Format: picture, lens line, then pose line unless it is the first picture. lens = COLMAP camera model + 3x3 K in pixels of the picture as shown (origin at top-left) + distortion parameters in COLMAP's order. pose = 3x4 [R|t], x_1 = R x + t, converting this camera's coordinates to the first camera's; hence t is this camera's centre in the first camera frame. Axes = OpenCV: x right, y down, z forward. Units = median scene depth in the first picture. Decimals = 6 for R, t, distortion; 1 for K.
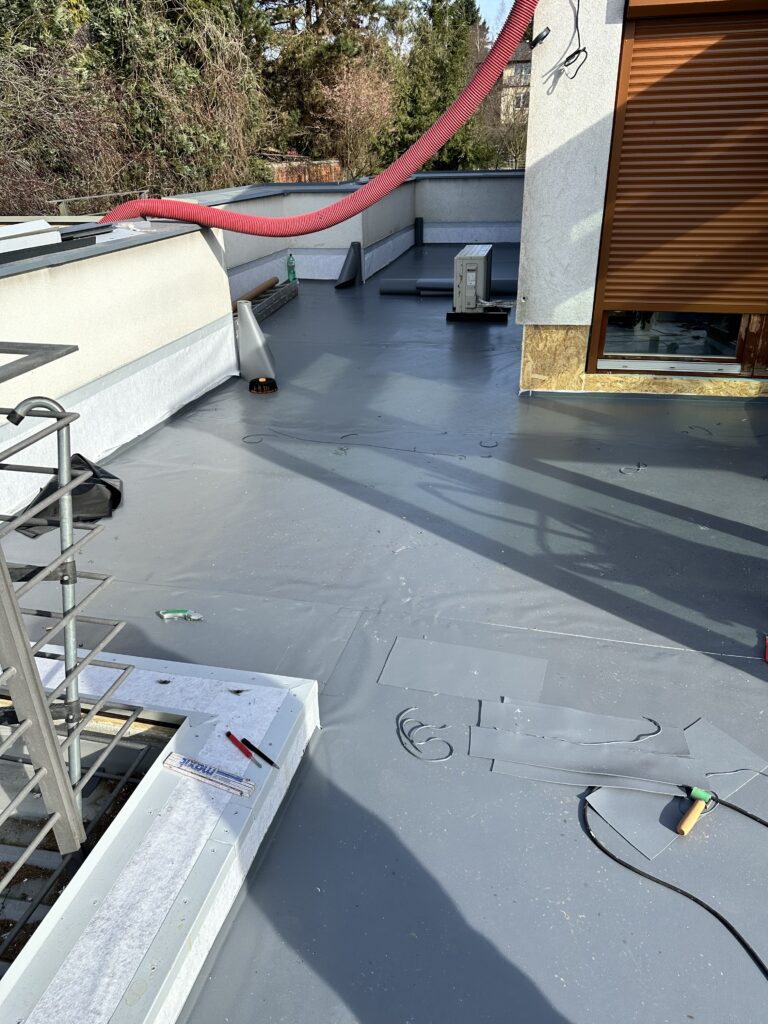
lens RADIAL K [[721.9, 0, 384.0], [0, 721.9, 512.0], [0, 0, 1]] dist [-0.003645, -0.003779]
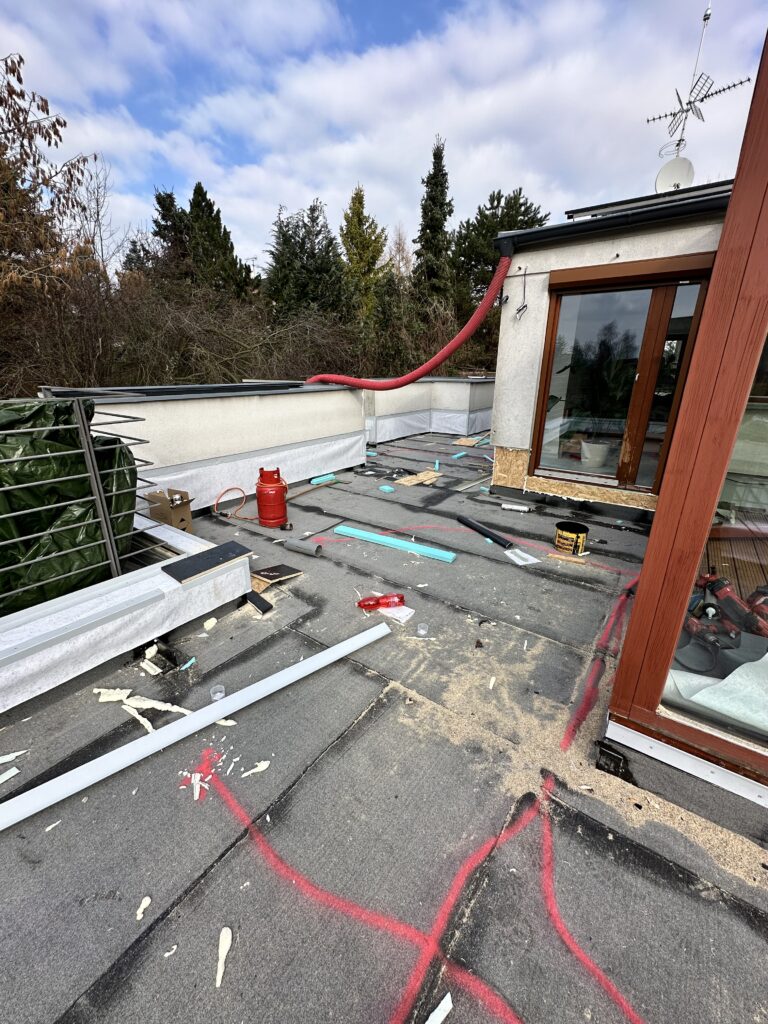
lens RADIAL K [[407.7, 0, 384.0], [0, 407.7, 512.0], [0, 0, 1]] dist [0.001489, 0.000000]
pose [[0.922284, 0.157585, -0.352929, 0.328074], [-0.201392, 0.975292, -0.090808, 0.060156], [0.329899, 0.154828, 0.931233, -0.048466]]
